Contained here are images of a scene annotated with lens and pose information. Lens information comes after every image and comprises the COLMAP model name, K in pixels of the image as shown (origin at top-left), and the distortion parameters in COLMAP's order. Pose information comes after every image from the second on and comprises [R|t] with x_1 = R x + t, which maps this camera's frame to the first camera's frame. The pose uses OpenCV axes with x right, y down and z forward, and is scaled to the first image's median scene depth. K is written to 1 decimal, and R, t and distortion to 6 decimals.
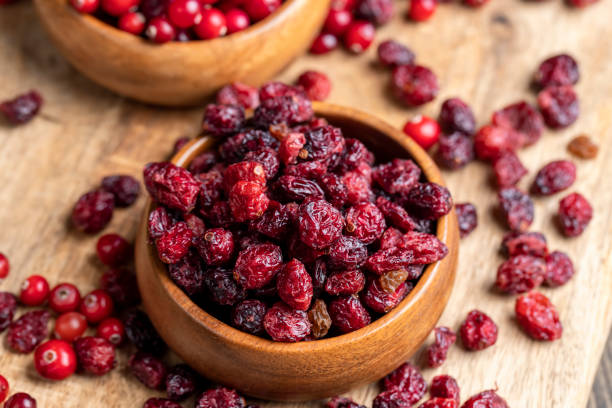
lens RADIAL K [[1989.6, 0, 336.3], [0, 1989.6, 204.3], [0, 0, 1]] dist [0.059165, -0.030742]
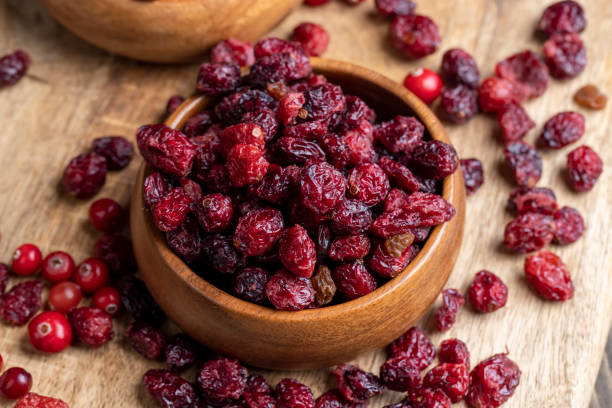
lens RADIAL K [[1989.6, 0, 336.3], [0, 1989.6, 204.3], [0, 0, 1]] dist [0.059165, -0.030742]
pose [[0.999762, -0.020563, 0.007322, -0.008242], [0.020273, 0.999086, 0.037640, -0.017280], [-0.008089, -0.037483, 0.999265, 0.036866]]
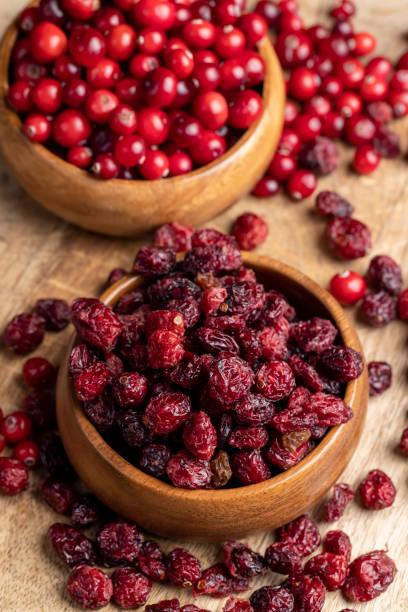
lens RADIAL K [[1989.6, 0, 244.5], [0, 1989.6, 305.7], [0, 0, 1]] dist [0.059165, -0.030742]
pose [[0.993335, 0.103984, -0.049727, 0.045088], [-0.101847, 0.993838, 0.043739, -0.071822], [0.053969, -0.038383, 0.997805, -0.035666]]
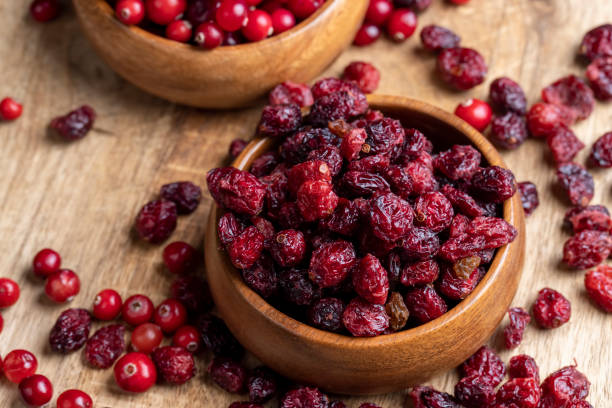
lens RADIAL K [[1989.6, 0, 336.3], [0, 1989.6, 204.3], [0, 0, 1]] dist [0.059165, -0.030742]
pose [[0.996629, -0.081766, 0.006690, -0.039877], [0.081644, 0.996518, 0.016892, -0.015165], [-0.008048, -0.016289, 0.999835, -0.004480]]
